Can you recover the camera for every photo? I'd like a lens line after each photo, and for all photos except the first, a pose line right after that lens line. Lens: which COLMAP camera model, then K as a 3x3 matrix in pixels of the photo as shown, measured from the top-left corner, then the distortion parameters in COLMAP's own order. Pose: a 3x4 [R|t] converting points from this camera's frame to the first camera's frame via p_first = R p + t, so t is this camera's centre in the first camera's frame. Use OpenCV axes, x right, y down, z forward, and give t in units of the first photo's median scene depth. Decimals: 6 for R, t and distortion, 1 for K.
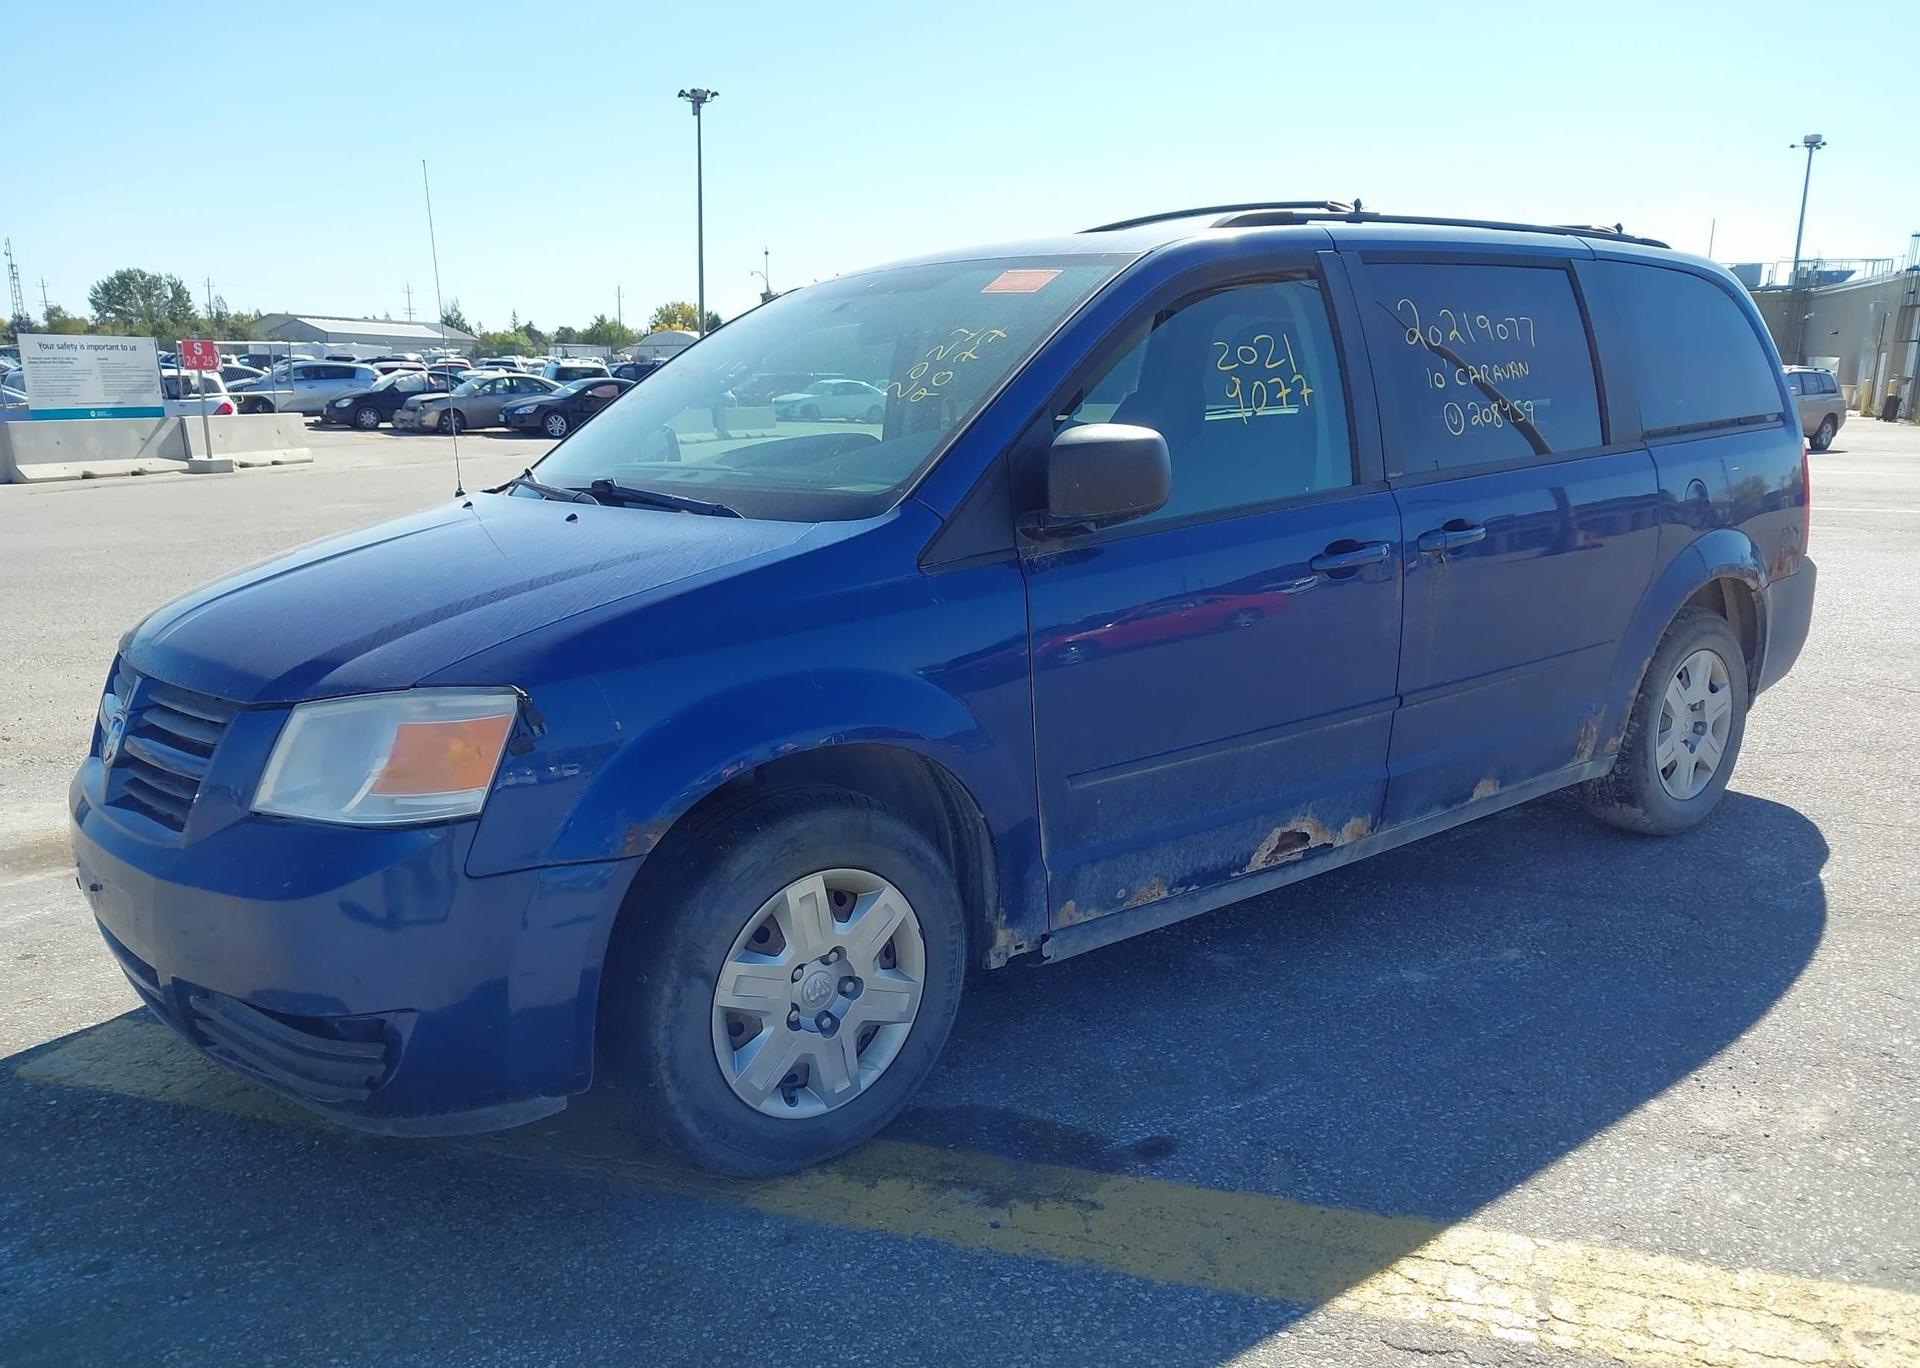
lens RADIAL K [[1530.8, 0, 951.3], [0, 1530.8, 694.0], [0, 0, 1]] dist [0.077334, -0.125347]
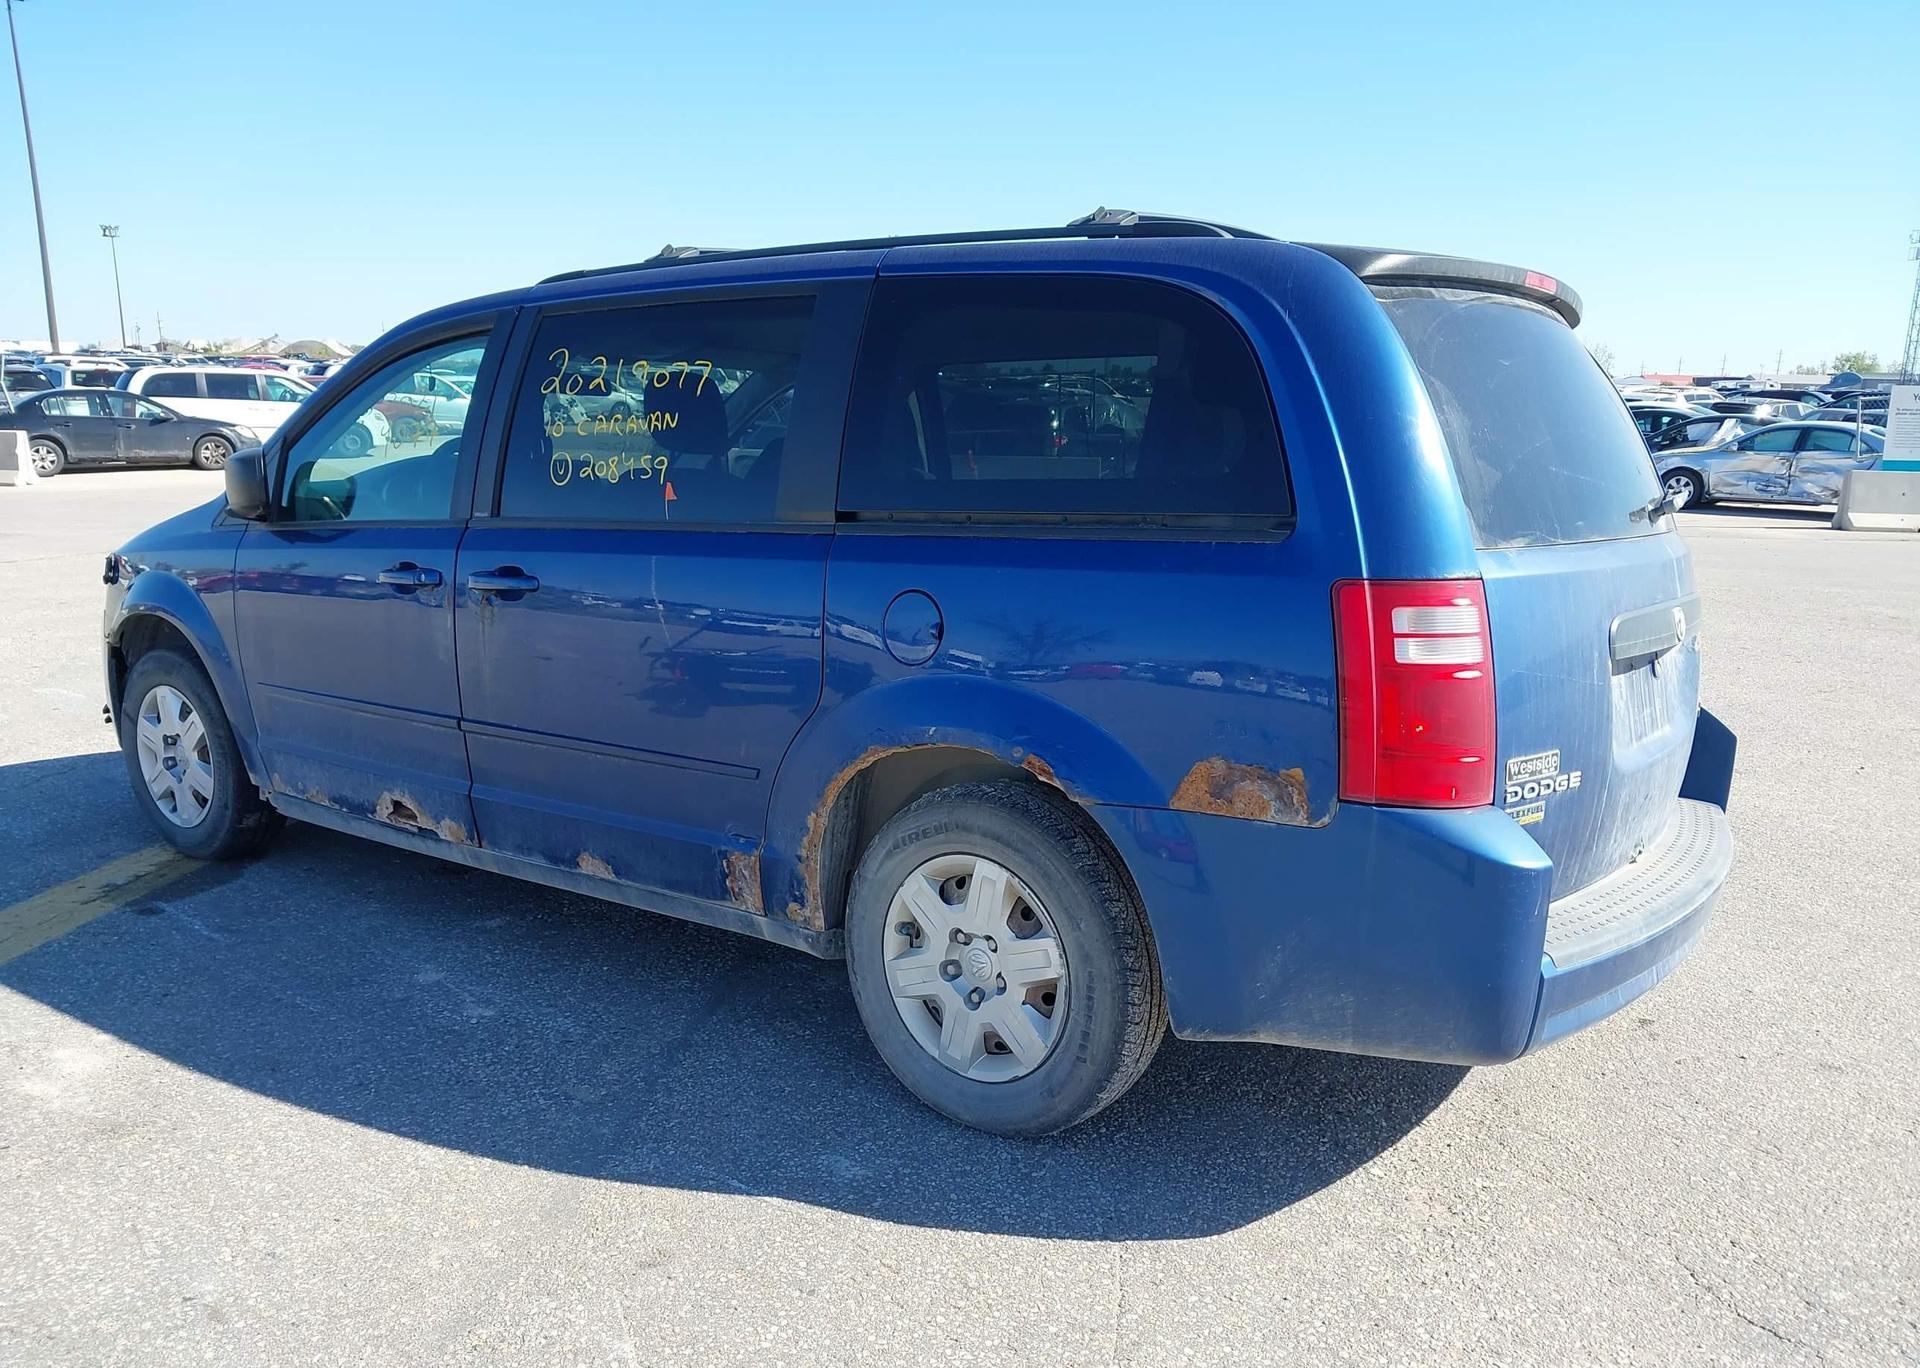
lens RADIAL K [[1530.8, 0, 940.7], [0, 1530.8, 670.7], [0, 0, 1]] dist [0.077334, -0.125347]
pose [[0.261662, 0.183714, -0.947514, 1.532923], [-0.197195, 0.971184, 0.133846, -0.266331], [0.944800, 0.151823, 0.290350, 1.104803]]
